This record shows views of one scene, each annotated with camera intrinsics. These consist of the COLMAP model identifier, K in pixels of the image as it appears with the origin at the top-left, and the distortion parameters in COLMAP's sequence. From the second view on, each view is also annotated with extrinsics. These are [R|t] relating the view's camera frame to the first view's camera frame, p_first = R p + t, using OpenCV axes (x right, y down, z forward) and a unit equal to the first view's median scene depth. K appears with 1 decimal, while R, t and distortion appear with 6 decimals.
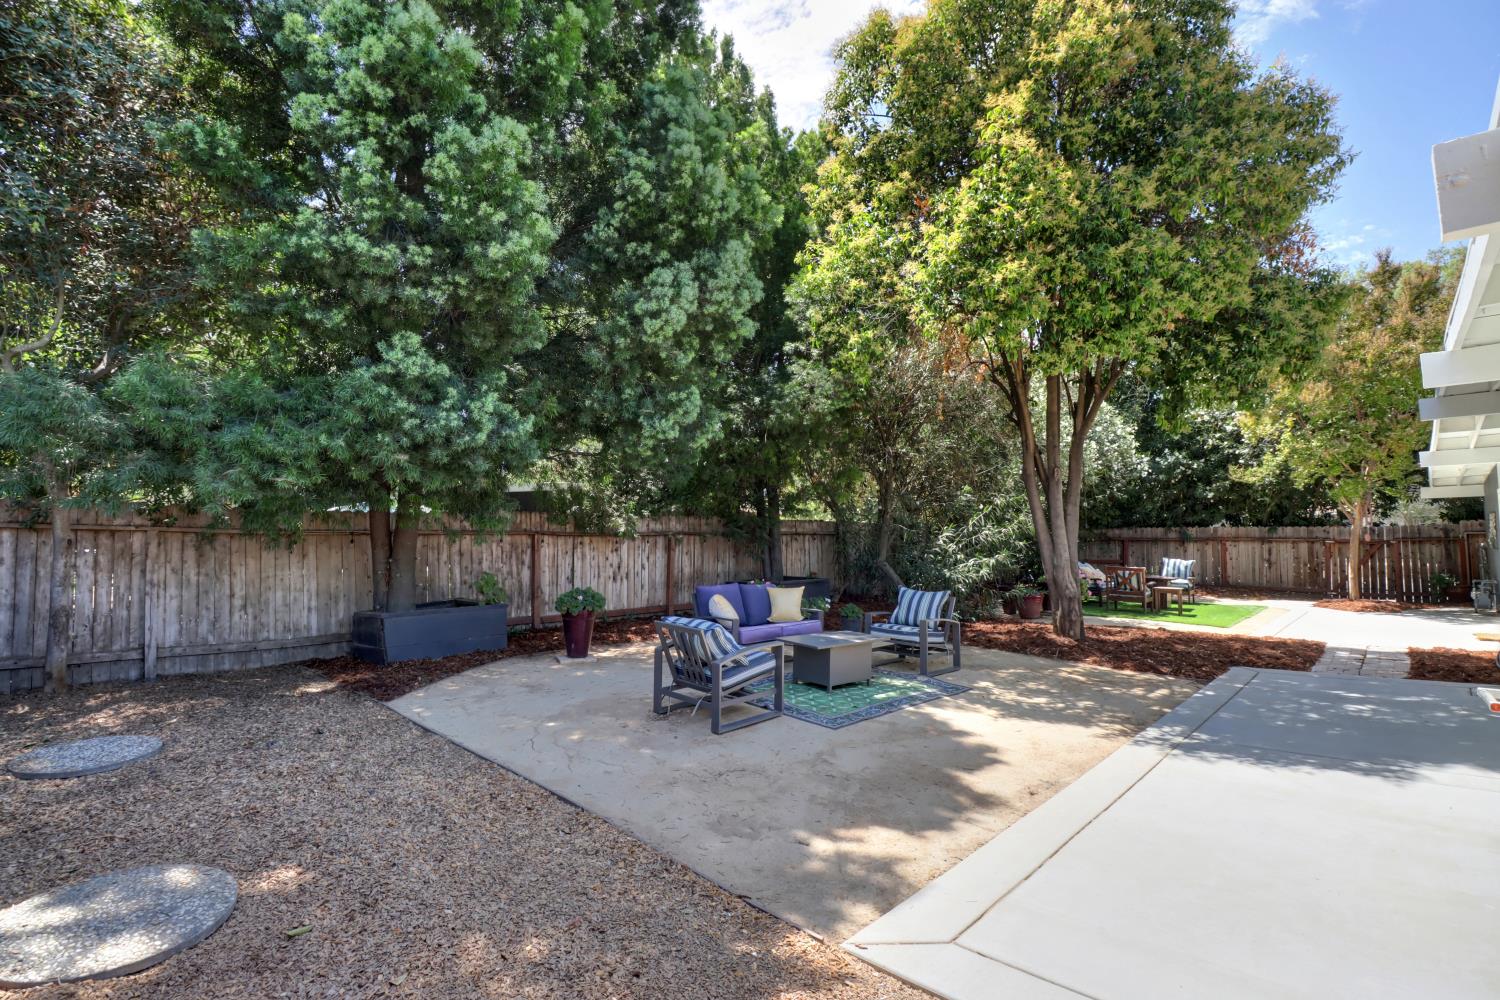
lens RADIAL K [[689.0, 0, 745.5], [0, 689.0, 483.0], [0, 0, 1]] dist [0.022448, -0.015530]
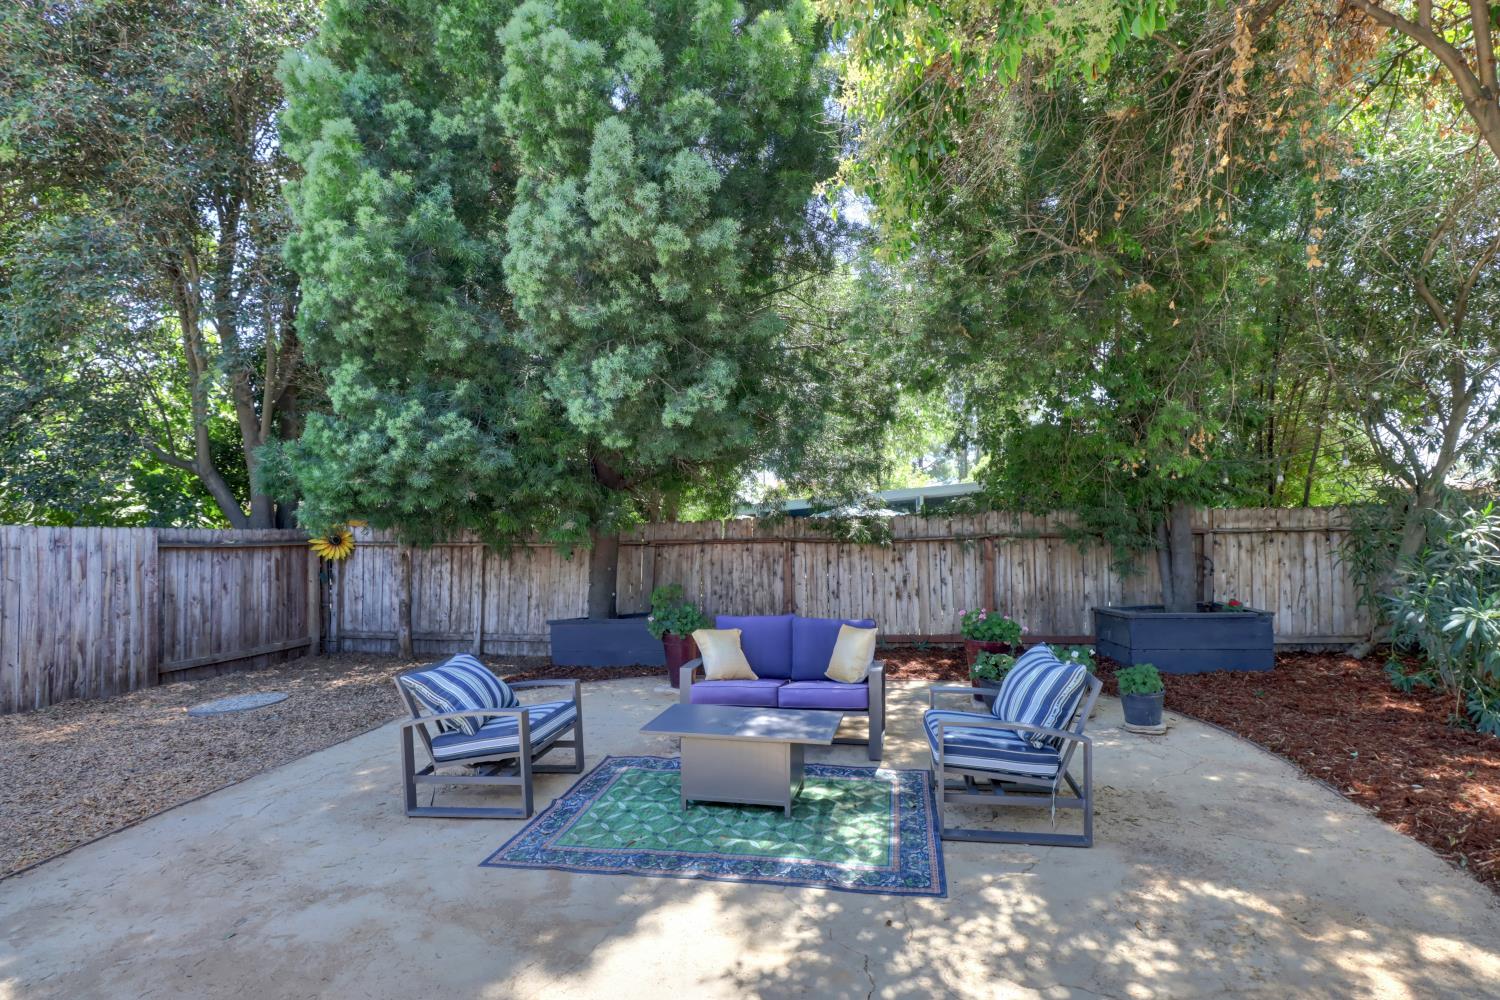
lens RADIAL K [[714.8, 0, 762.1], [0, 714.8, 493.3], [0, 0, 1]] dist [0.021058, -0.018195]
pose [[0.585323, -0.070451, -0.807734, 0.582701], [0.083477, 0.996160, -0.026394, 0.046858], [0.806491, -0.051978, 0.588957, 0.602449]]
